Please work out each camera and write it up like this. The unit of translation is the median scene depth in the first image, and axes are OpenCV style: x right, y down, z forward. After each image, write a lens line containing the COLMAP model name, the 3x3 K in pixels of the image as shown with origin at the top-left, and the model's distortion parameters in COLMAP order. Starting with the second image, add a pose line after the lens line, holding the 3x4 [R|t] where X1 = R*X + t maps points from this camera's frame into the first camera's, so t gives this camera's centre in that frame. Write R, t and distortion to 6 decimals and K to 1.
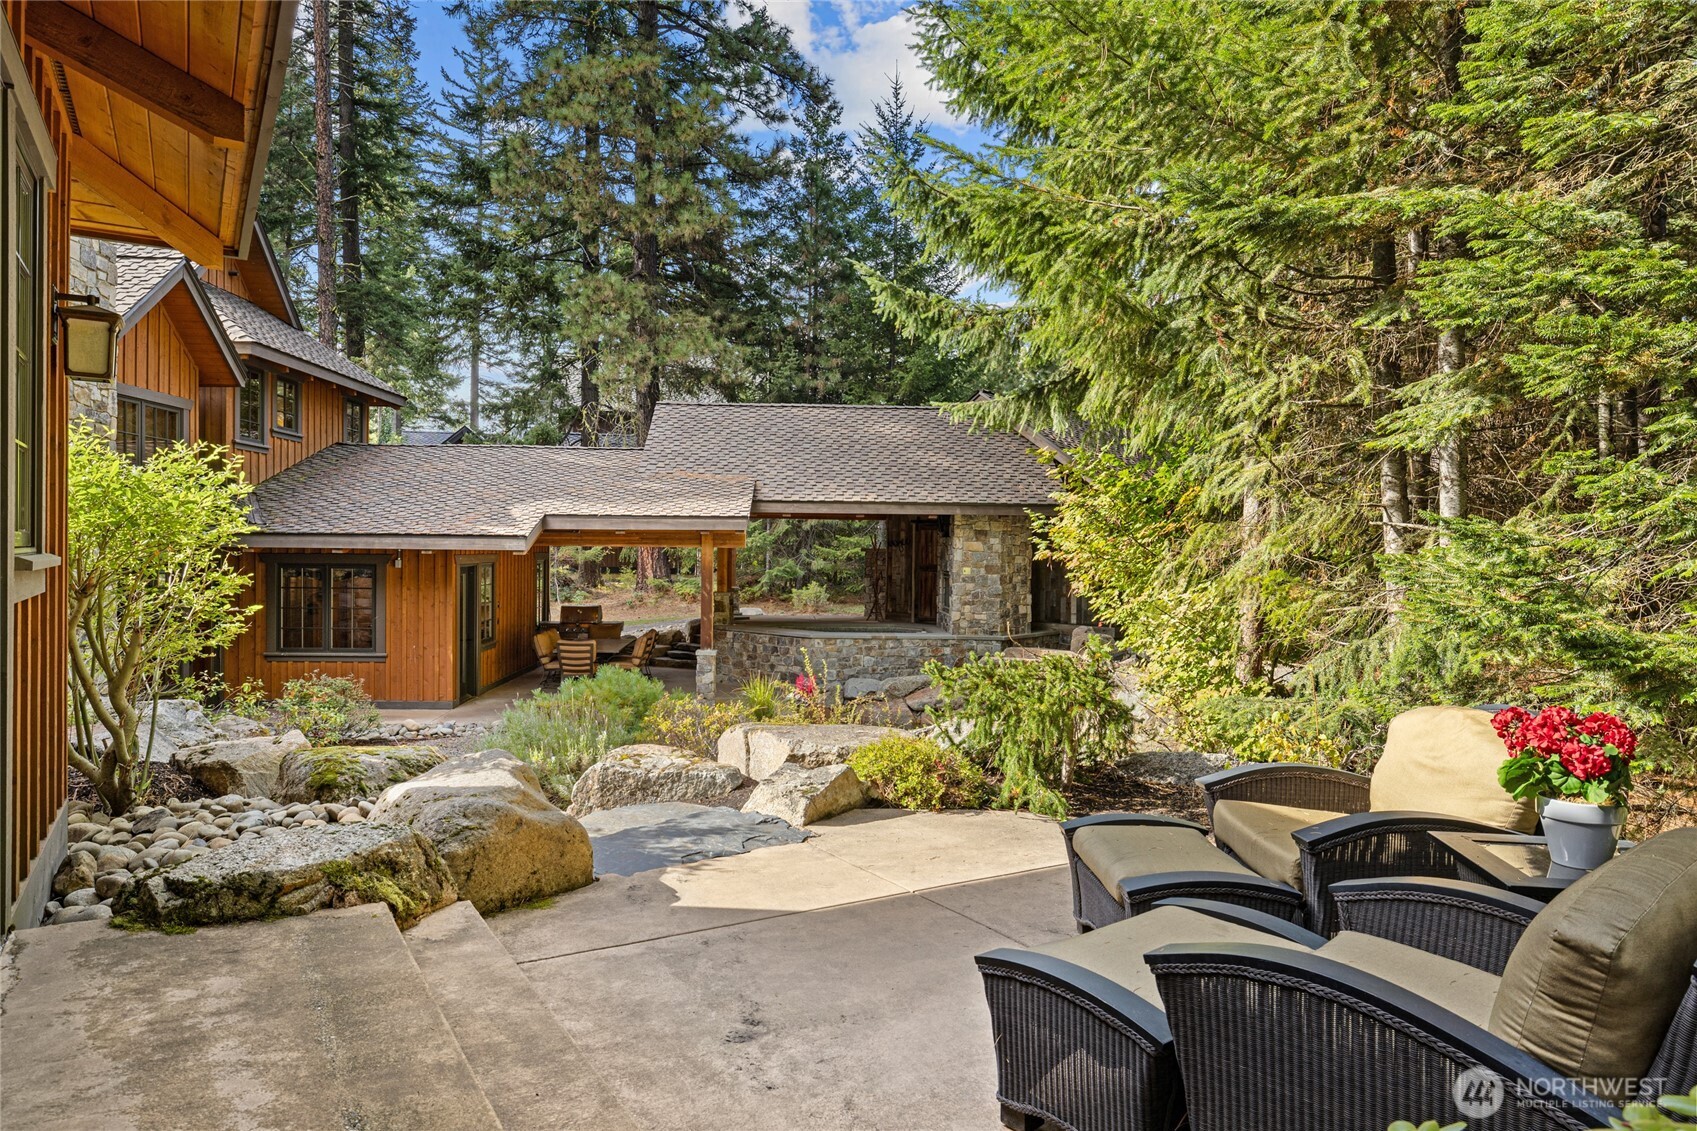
lens RADIAL K [[982.0, 0, 848.5], [0, 982.0, 565.5], [0, 0, 1]] dist [-0.003422, -0.001638]
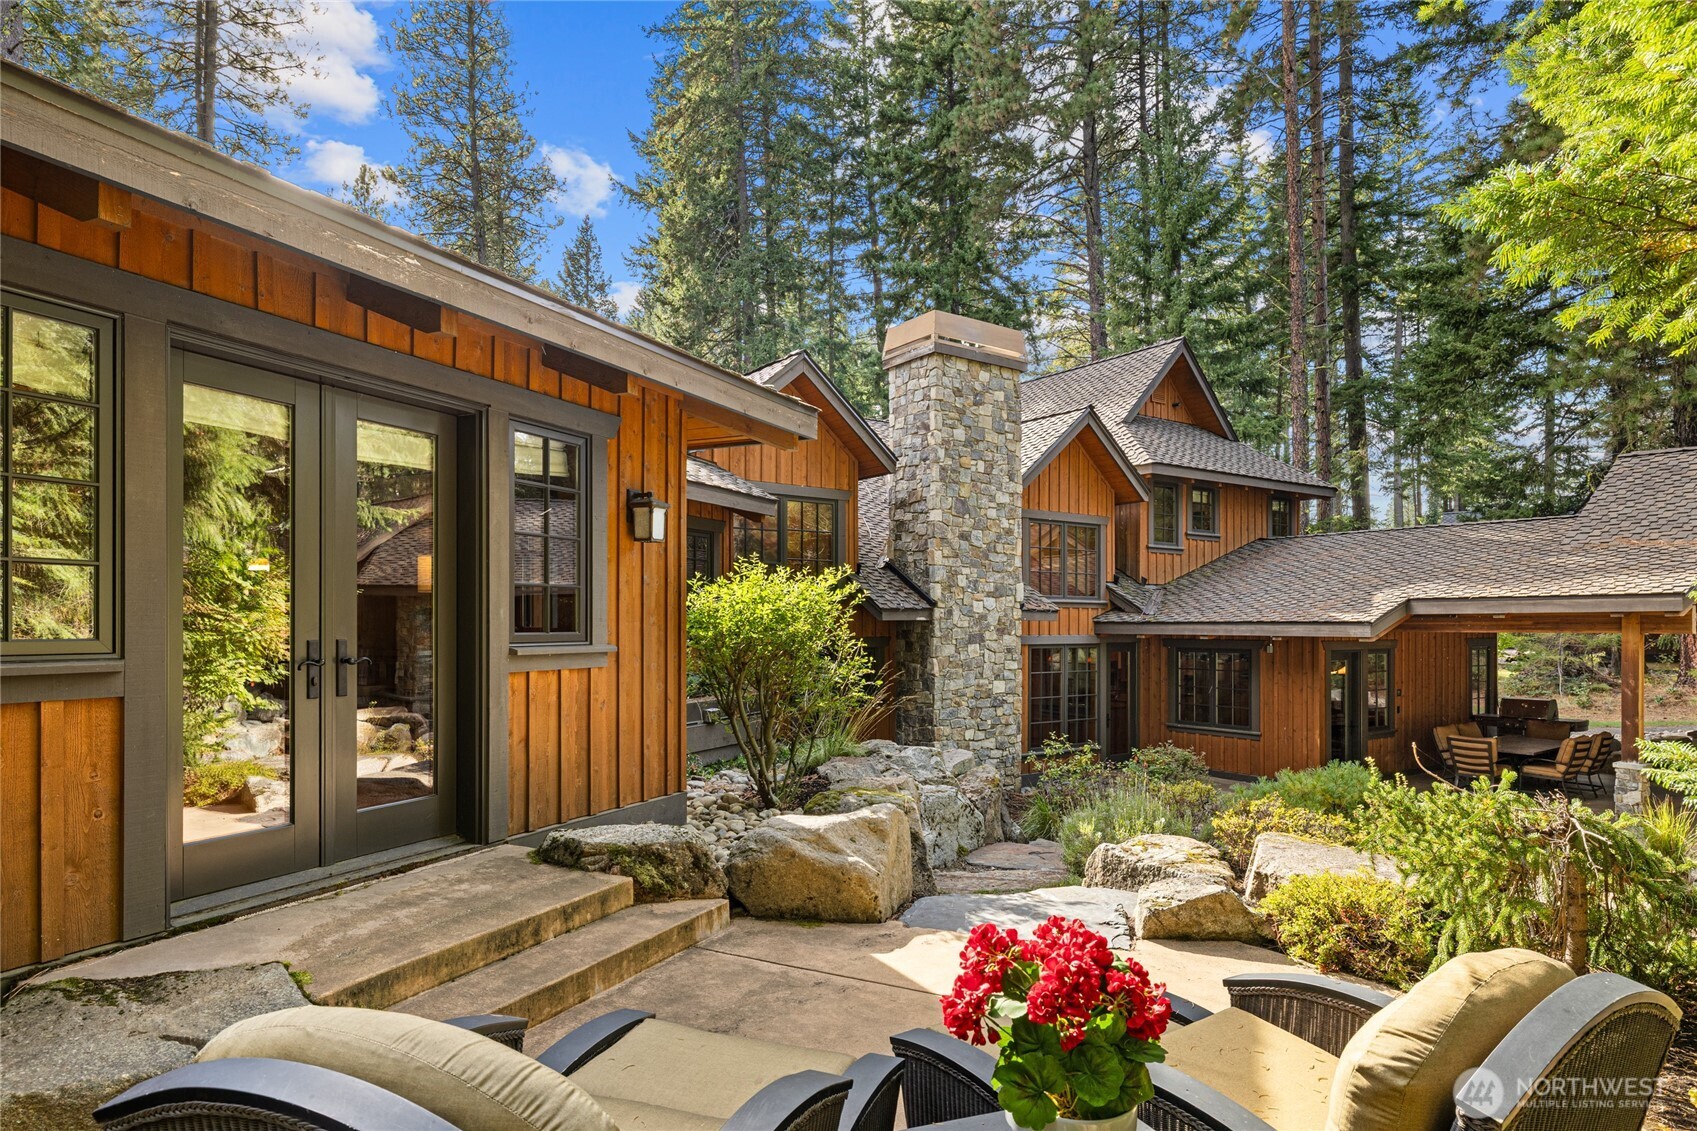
lens RADIAL K [[921.2, 0, 848.6], [0, 921.2, 634.4], [0, 0, 1]] dist [-0.000456, 0.000192]
pose [[0.575213, -0.001151, -0.818003, 0.105652], [-0.011960, 0.999880, -0.009816, -0.002866], [0.817916, 0.015430, 0.575131, 0.053243]]
